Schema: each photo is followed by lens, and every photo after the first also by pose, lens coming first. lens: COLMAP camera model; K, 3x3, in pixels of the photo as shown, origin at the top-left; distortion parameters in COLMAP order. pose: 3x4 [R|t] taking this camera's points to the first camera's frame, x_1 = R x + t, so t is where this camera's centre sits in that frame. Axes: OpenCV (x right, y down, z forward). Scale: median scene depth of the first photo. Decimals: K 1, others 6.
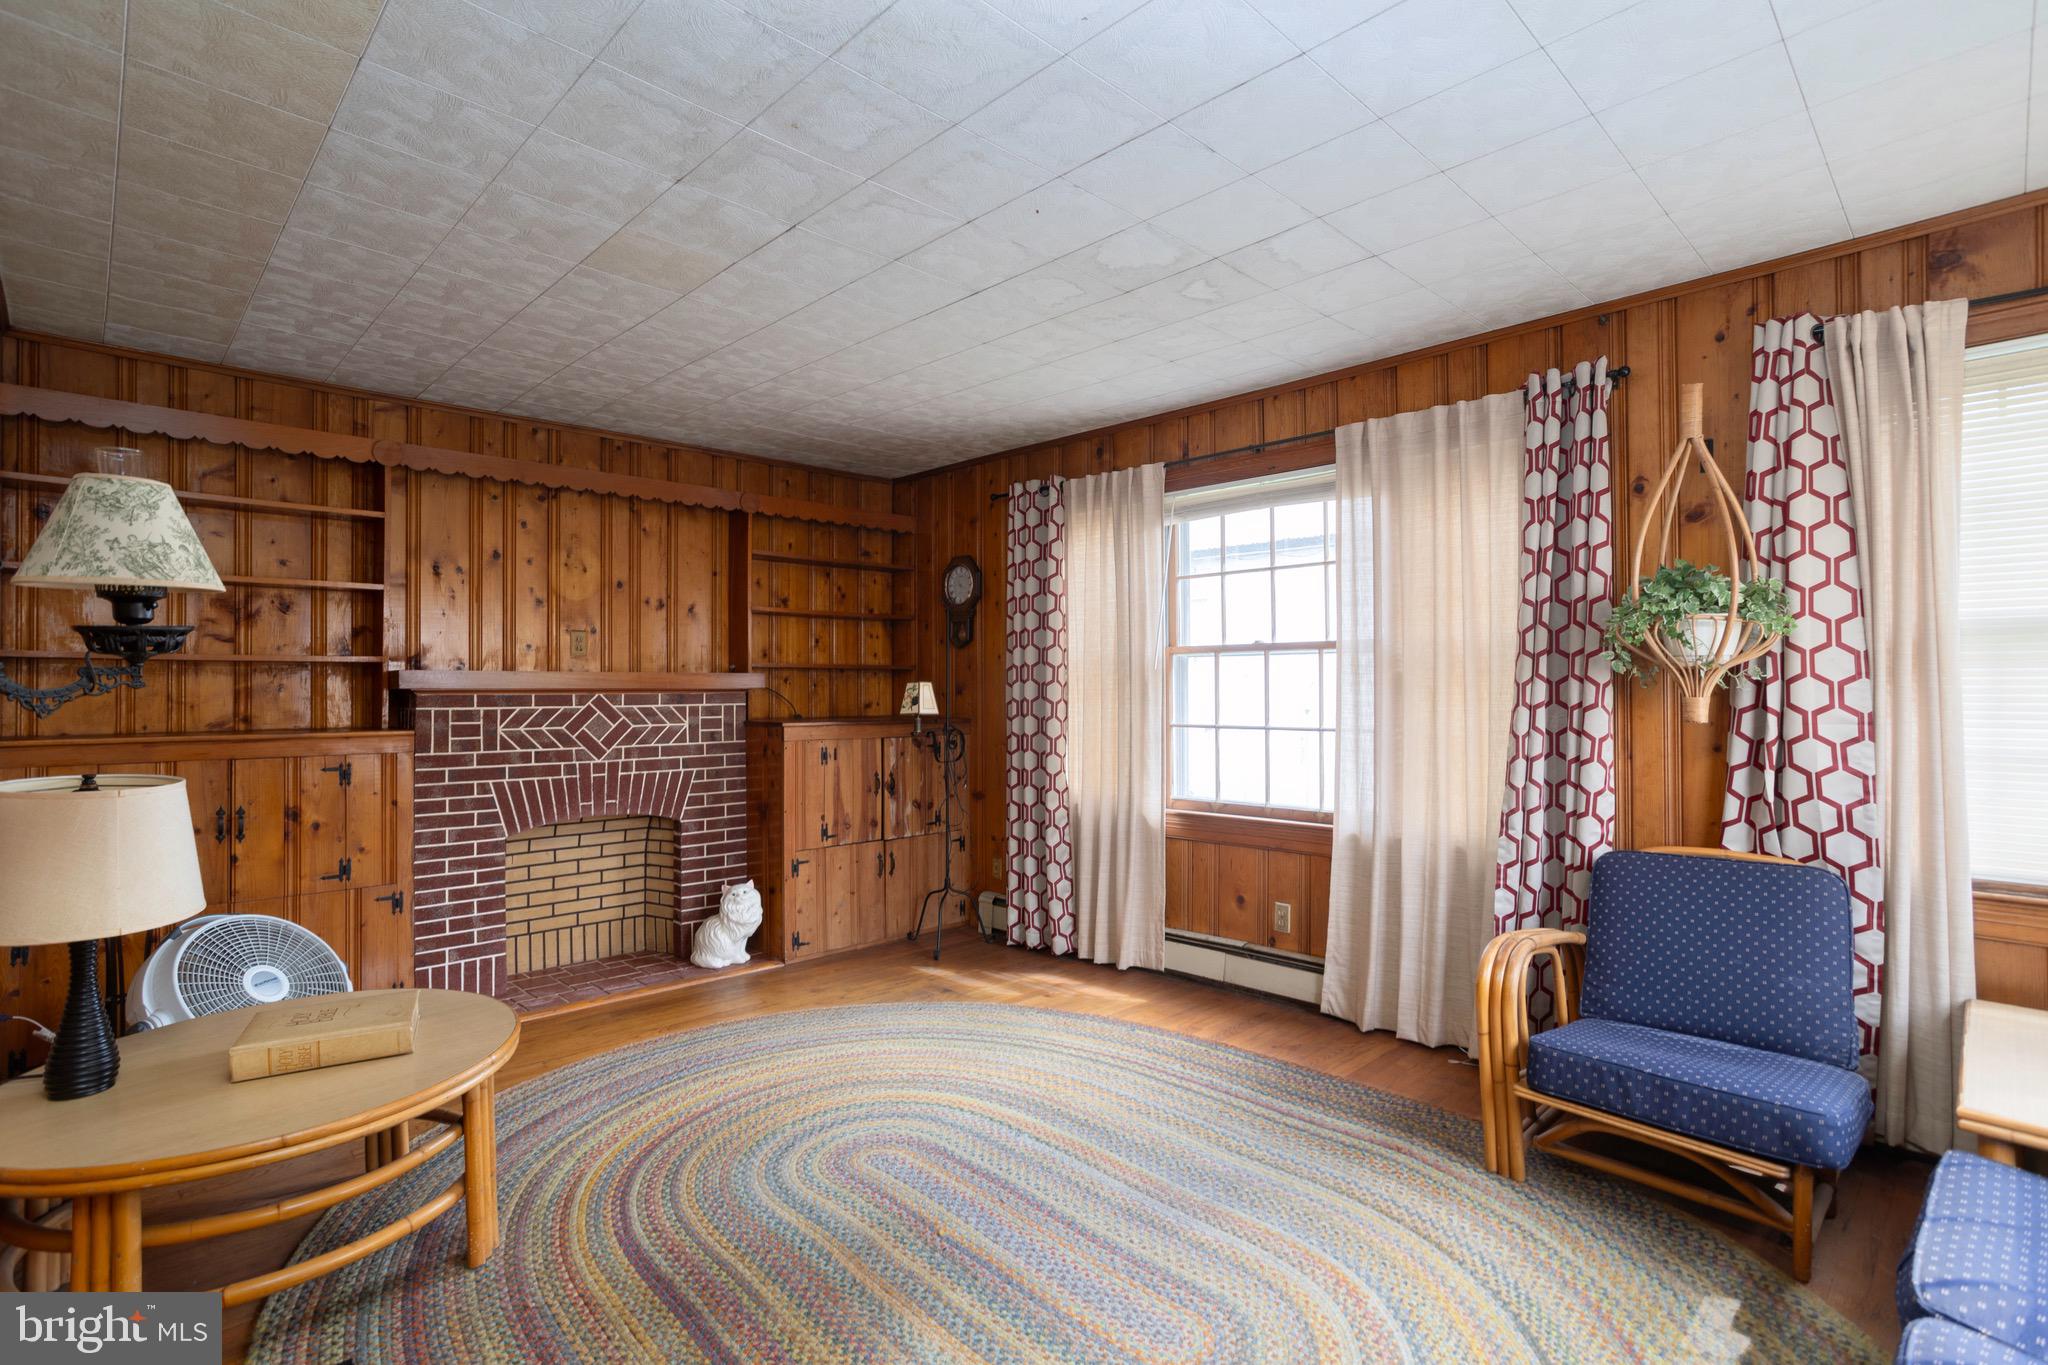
lens RADIAL K [[999.6, 0, 1018.6], [0, 999.6, 682.0], [0, 0, 1]] dist [-0.037025, 0.017297]
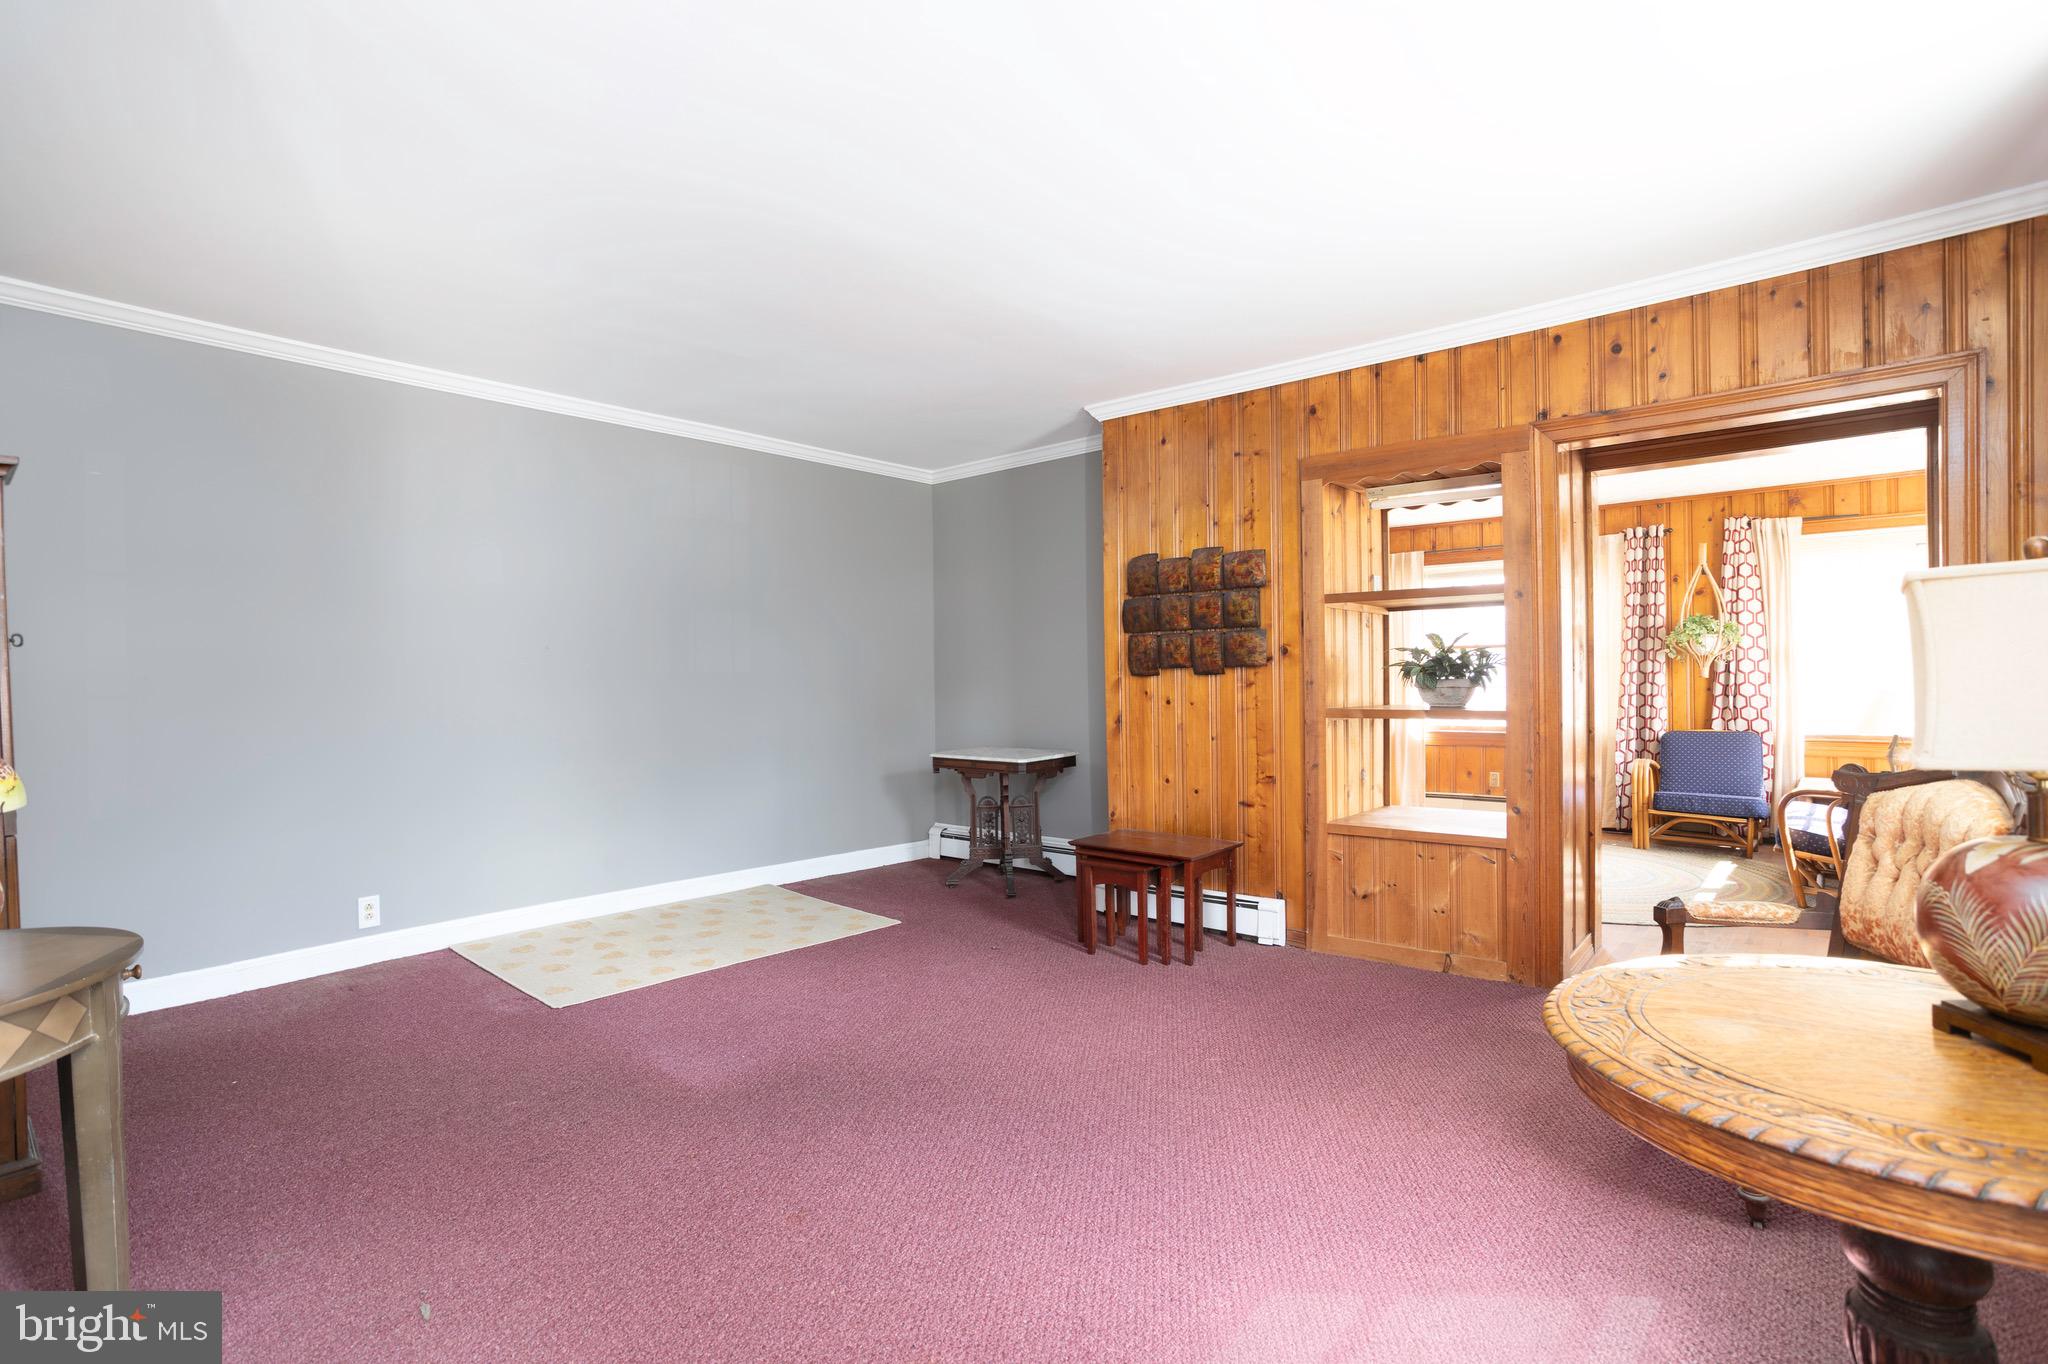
lens RADIAL K [[1005.4, 0, 1025.4], [0, 1005.4, 678.9], [0, 0, 1]] dist [-0.021066, -0.000578]
pose [[0.995609, -0.003635, 0.093536, -1.254496], [0.003230, 0.999985, 0.004491, 0.027286], [-0.093550, -0.004170, 0.995606, -1.345671]]
